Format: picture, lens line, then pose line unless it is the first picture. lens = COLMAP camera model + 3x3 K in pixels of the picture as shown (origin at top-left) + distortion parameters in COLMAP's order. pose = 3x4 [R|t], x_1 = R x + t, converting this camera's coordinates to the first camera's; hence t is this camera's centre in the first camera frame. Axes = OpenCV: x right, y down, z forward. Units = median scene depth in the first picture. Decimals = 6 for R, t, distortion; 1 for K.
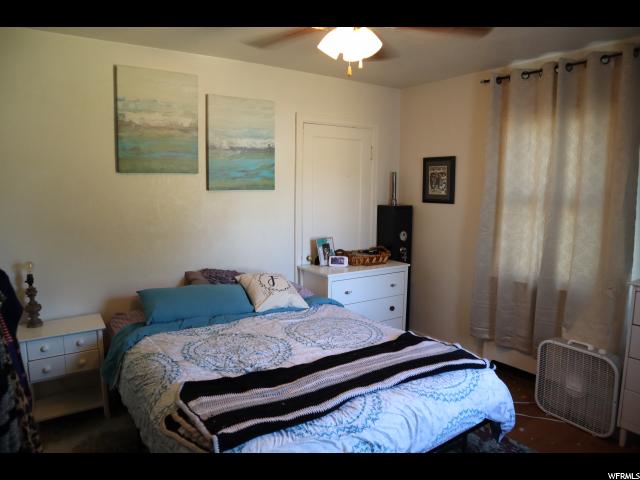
lens RADIAL K [[442.5, 0, 320.1], [0, 442.5, 236.9], [0, 0, 1]] dist [-0.120911, 0.076585]
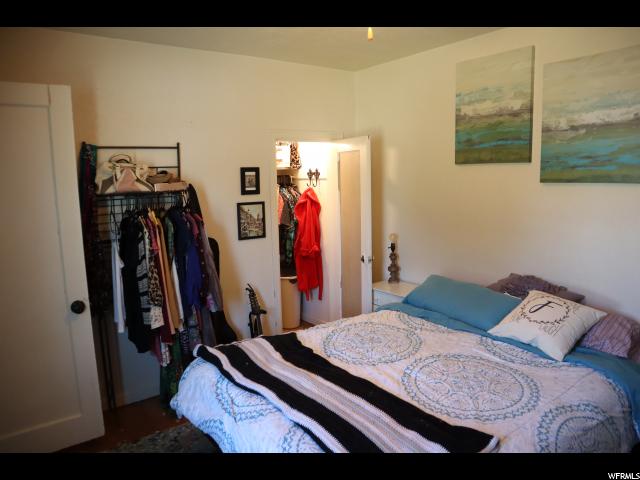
lens RADIAL K [[442.5, 0, 320.1], [0, 442.5, 236.9], [0, 0, 1]] dist [-0.120911, 0.076585]
pose [[0.046398, 0.136009, -0.989620, 0.580541], [-0.091044, 0.987140, 0.131400, -0.078966], [0.994765, 0.084002, 0.058184, 0.585682]]
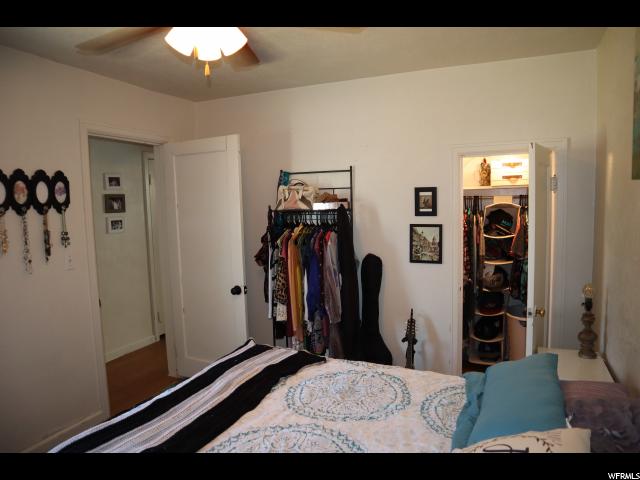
lens RADIAL K [[442.5, 0, 320.1], [0, 442.5, 236.9], [0, 0, 1]] dist [-0.120911, 0.076585]
pose [[-0.844421, 0.067933, -0.531355, 0.224580], [-0.036828, 0.982217, 0.184101, -0.156930], [0.534413, 0.175027, -0.826903, 1.207100]]
